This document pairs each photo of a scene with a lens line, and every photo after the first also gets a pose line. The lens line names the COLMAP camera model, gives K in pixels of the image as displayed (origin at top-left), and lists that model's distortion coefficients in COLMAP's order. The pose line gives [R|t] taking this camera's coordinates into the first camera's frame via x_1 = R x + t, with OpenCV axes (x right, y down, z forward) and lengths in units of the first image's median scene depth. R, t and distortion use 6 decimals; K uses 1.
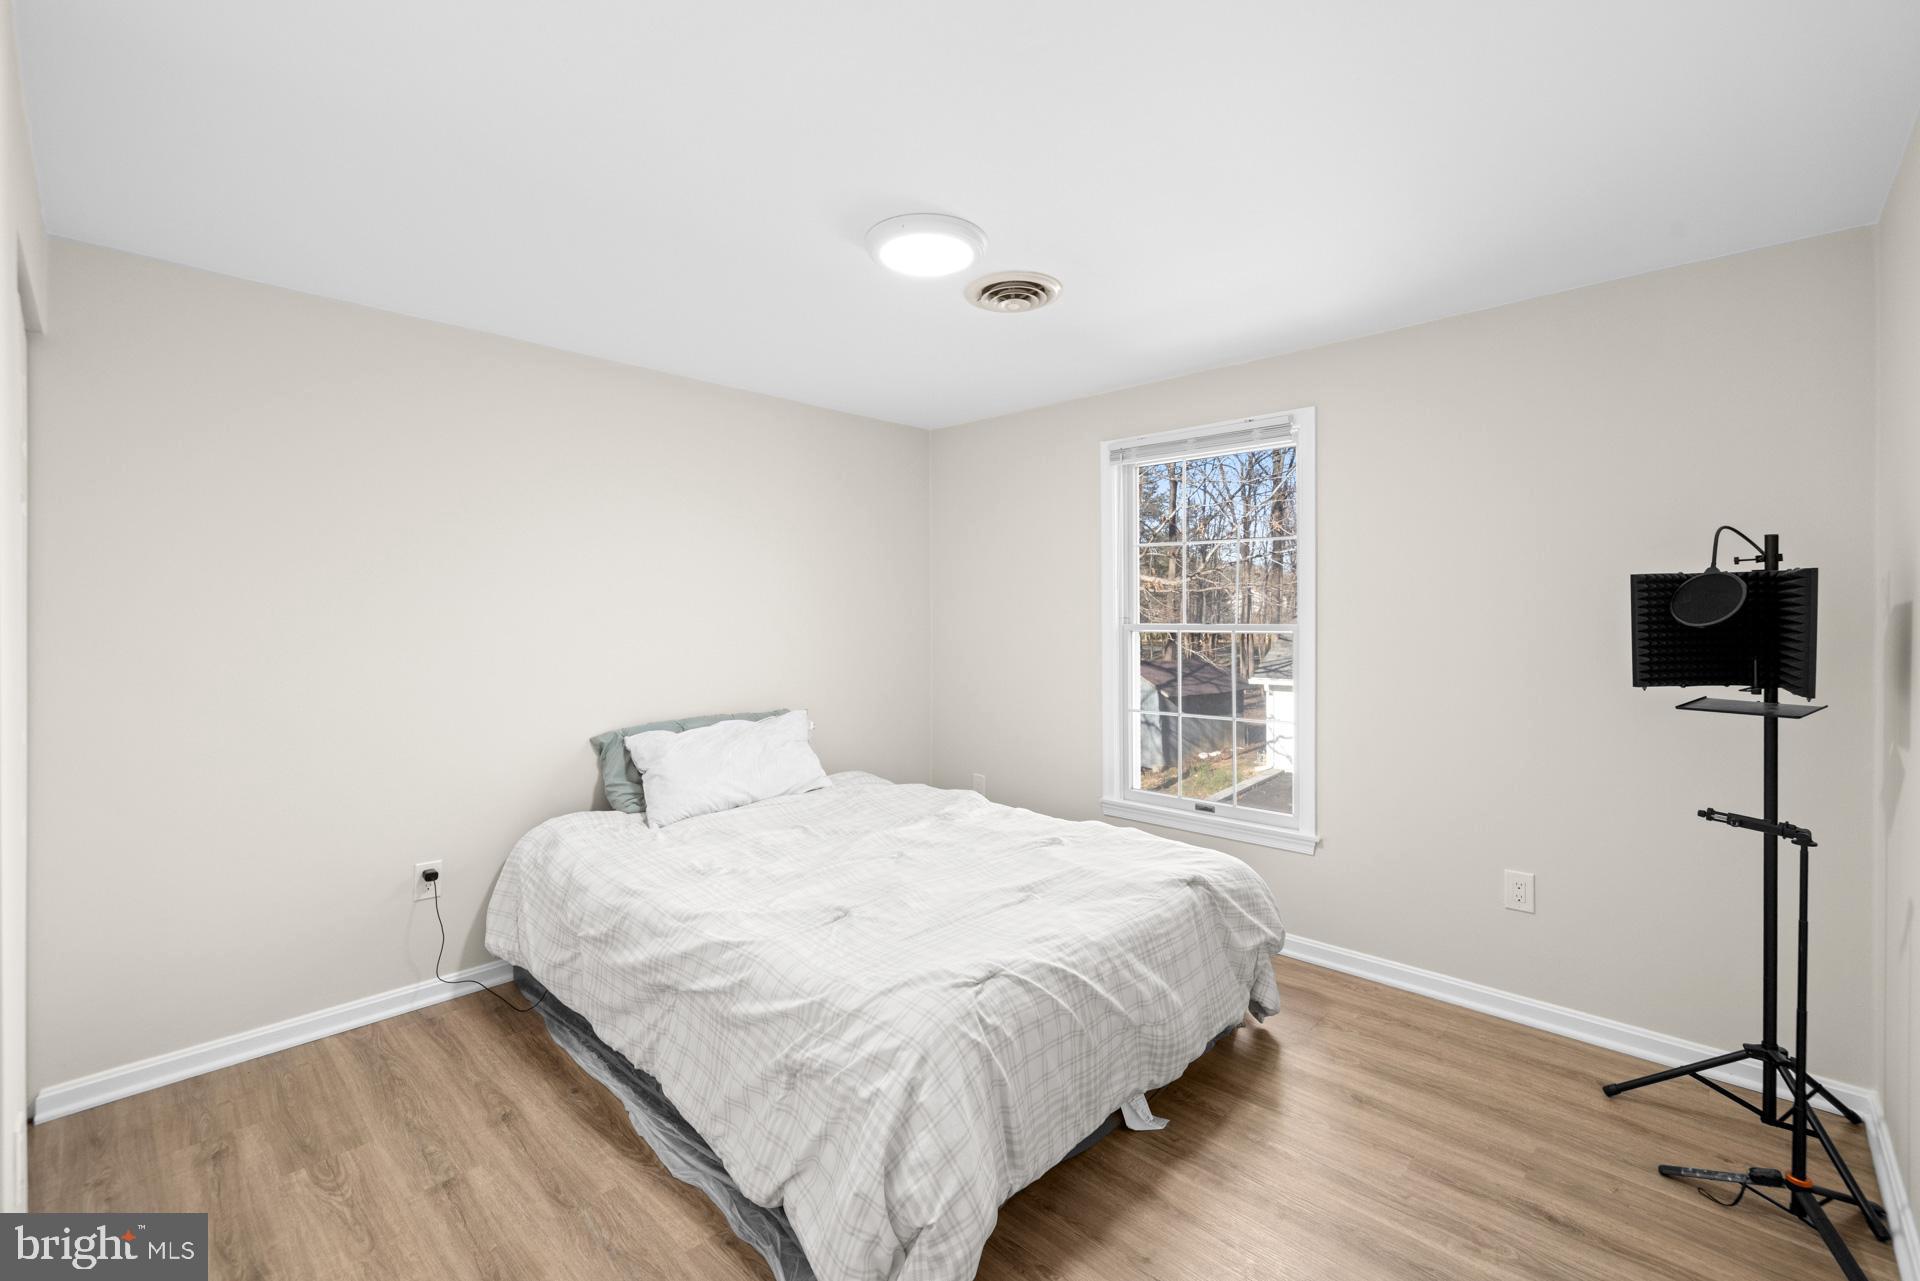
lens RADIAL K [[805.8, 0, 953.0], [0, 805.8, 615.2], [0, 0, 1]] dist [0.001758, 0.000269]
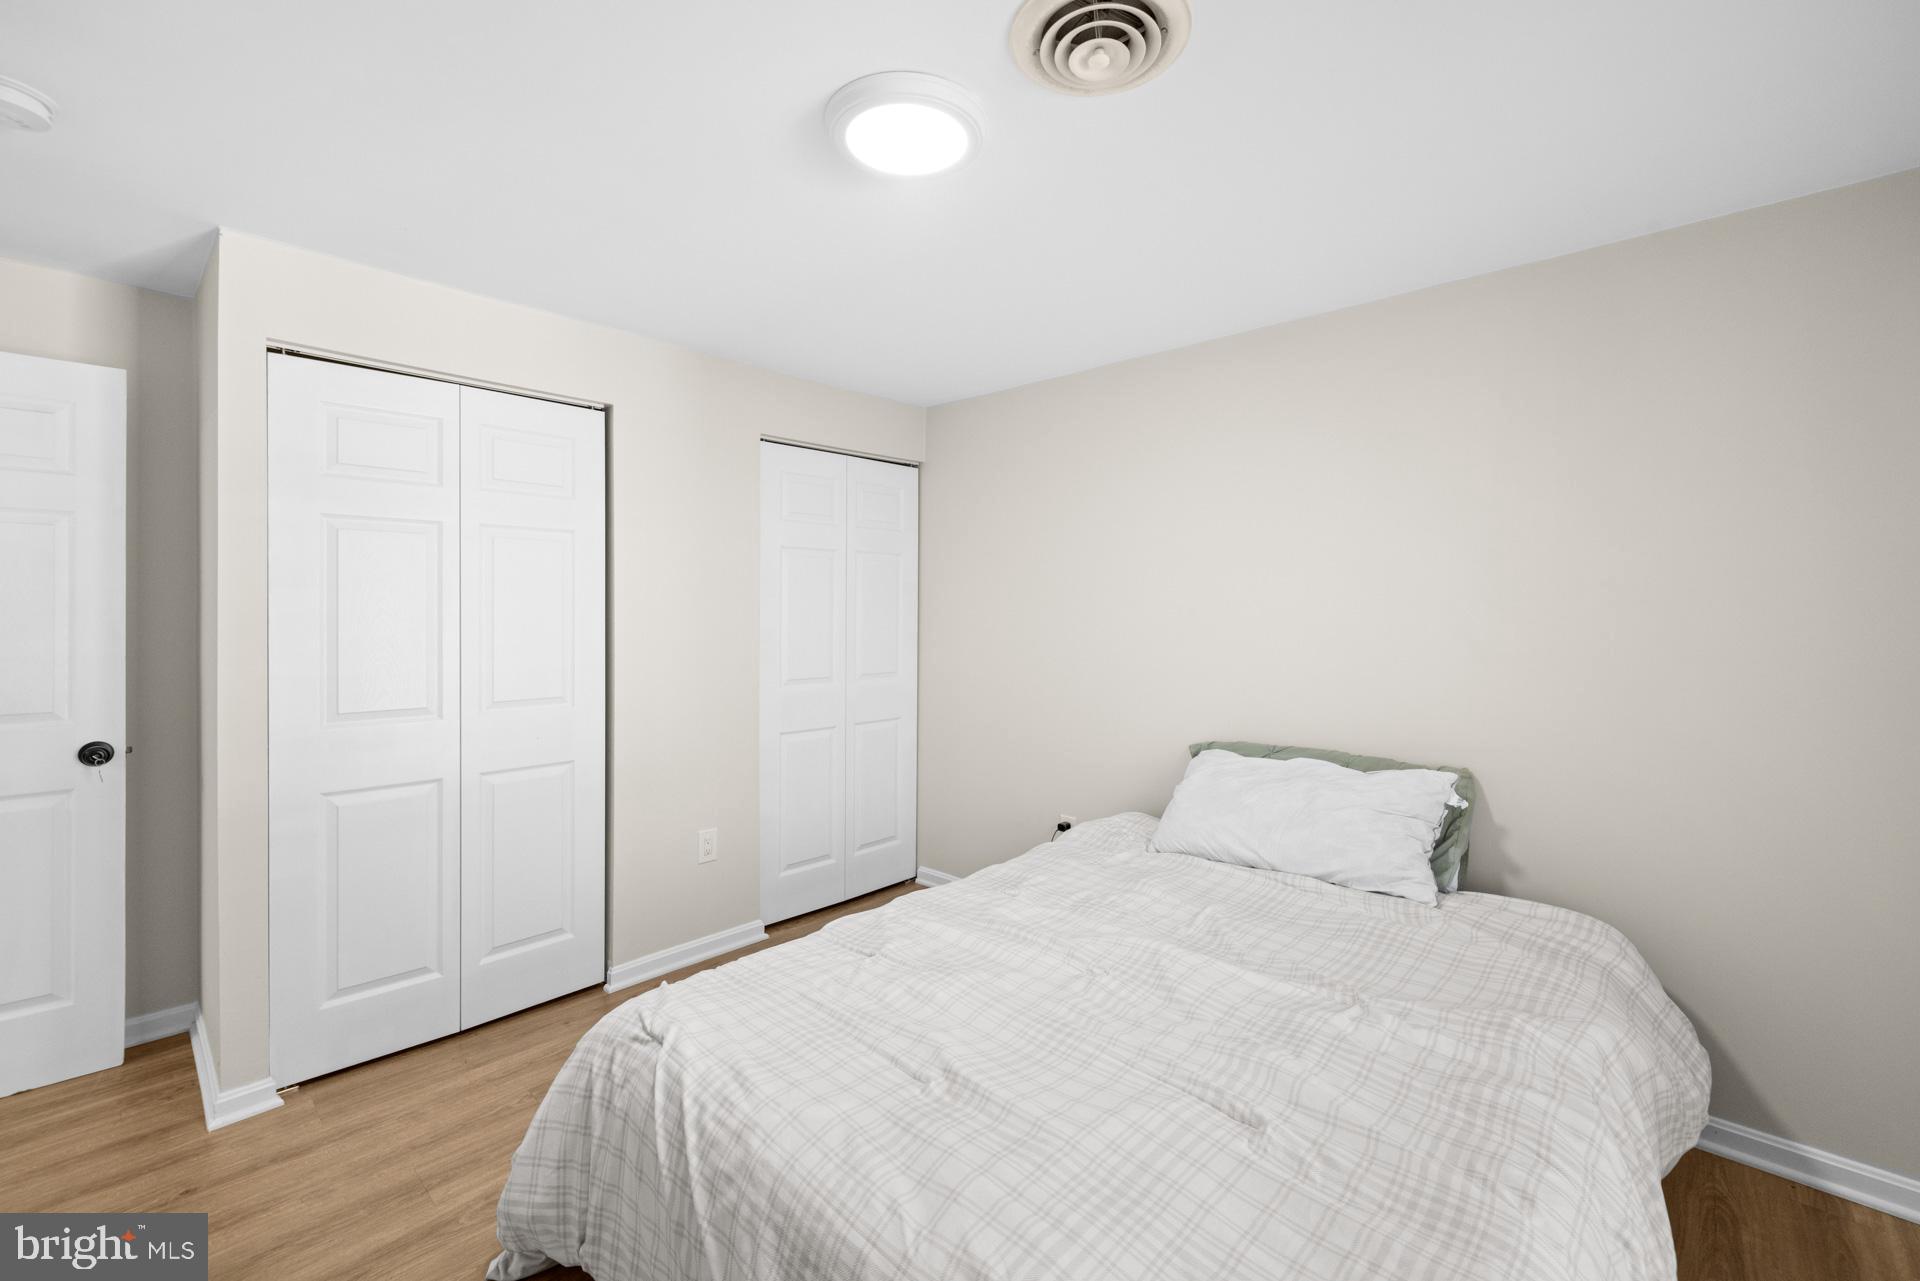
lens RADIAL K [[805.8, 0, 953.0], [0, 805.8, 615.2], [0, 0, 1]] dist [0.001758, 0.000269]
pose [[0.017087, 0.007637, -0.999825, 0.731482], [-0.008504, 0.999936, 0.007492, -0.005447], [0.999818, 0.008374, 0.017150, 1.056933]]
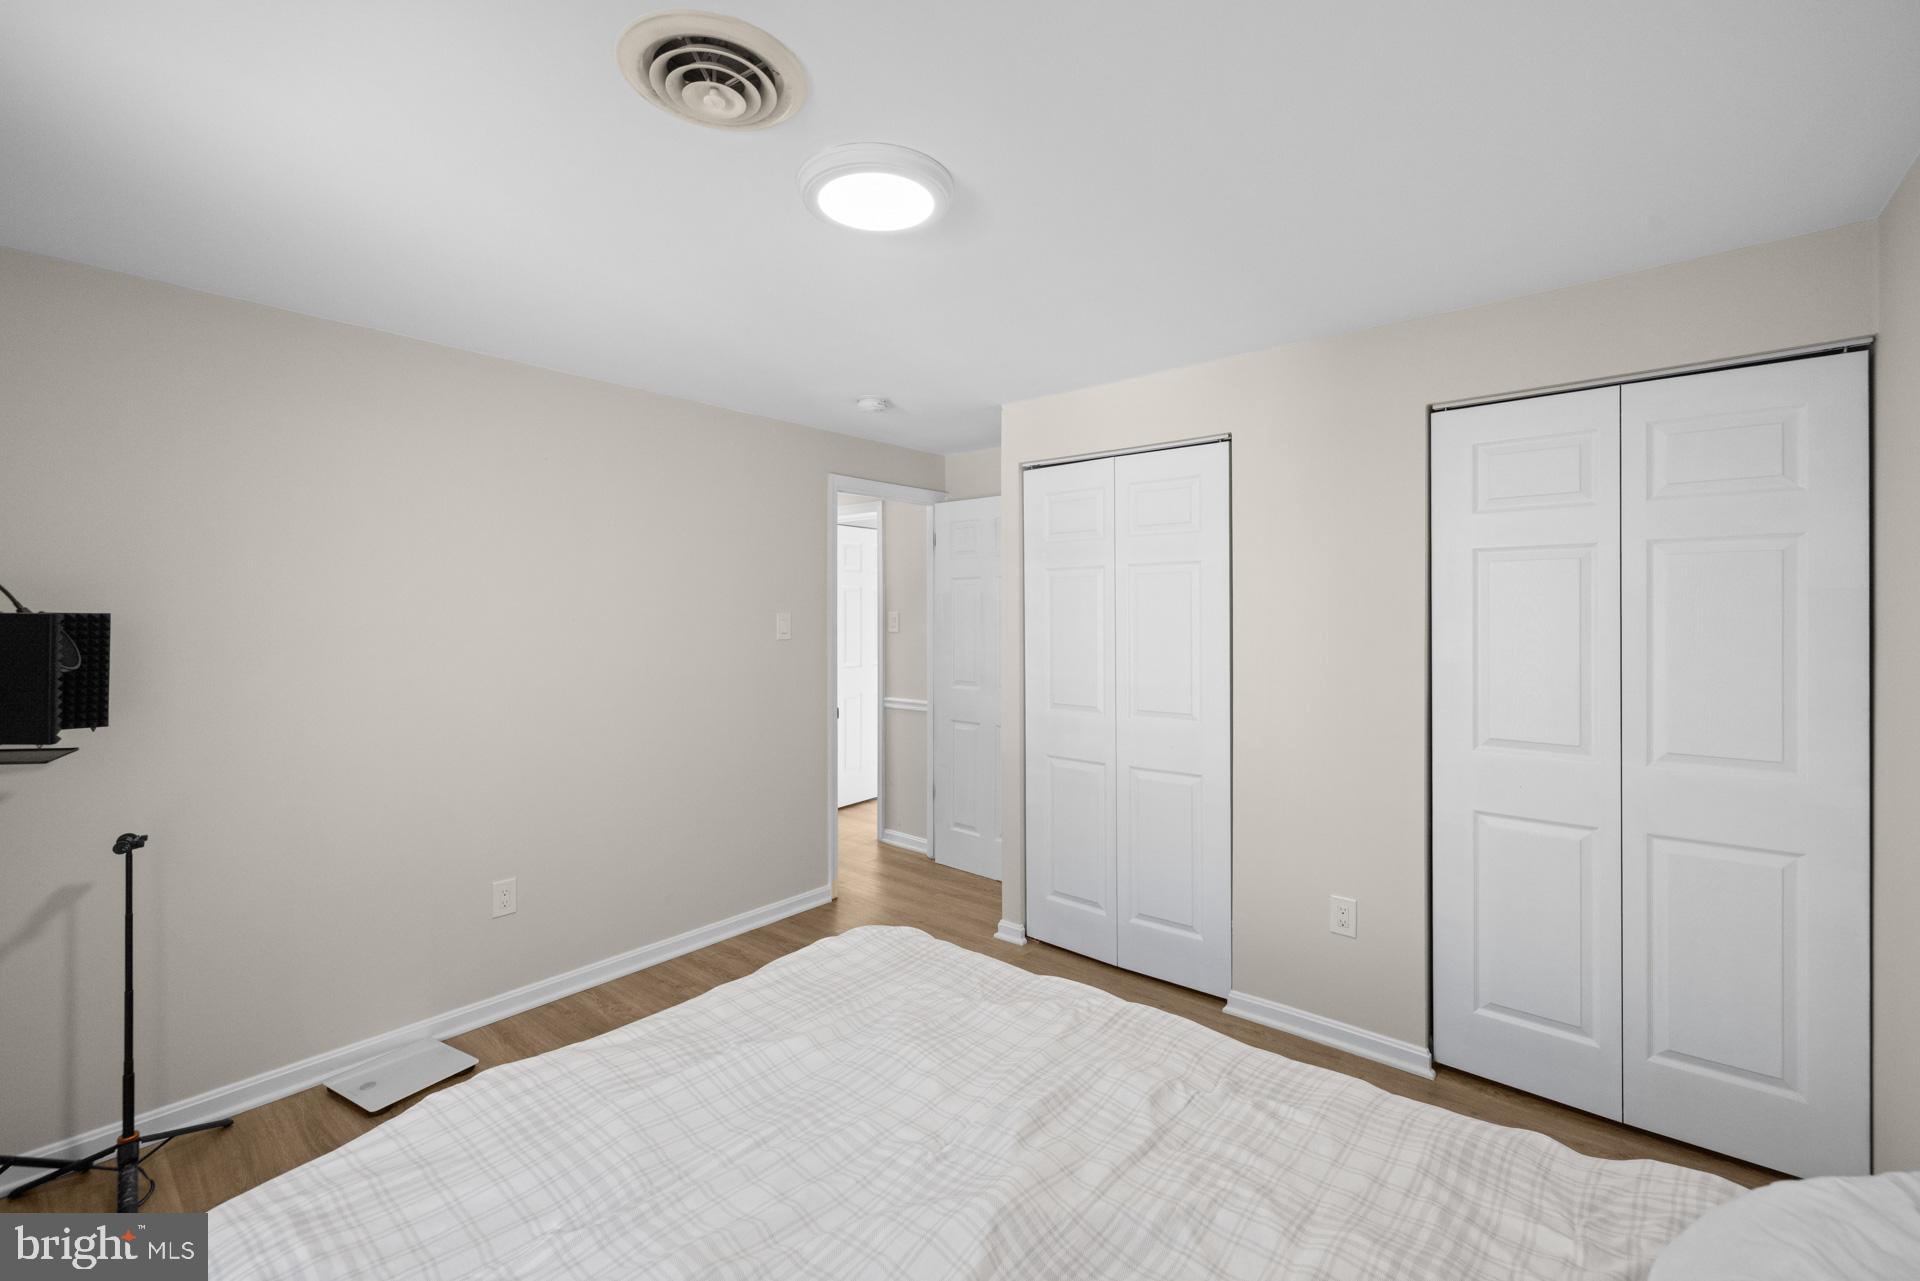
lens RADIAL K [[805.8, 0, 953.0], [0, 805.8, 615.2], [0, 0, 1]] dist [0.001758, 0.000269]
pose [[-0.997771, 0.004614, -0.066567, -0.059525], [0.004161, 0.999967, 0.006943, -0.044192], [0.066597, 0.006651, -0.997758, 1.829878]]
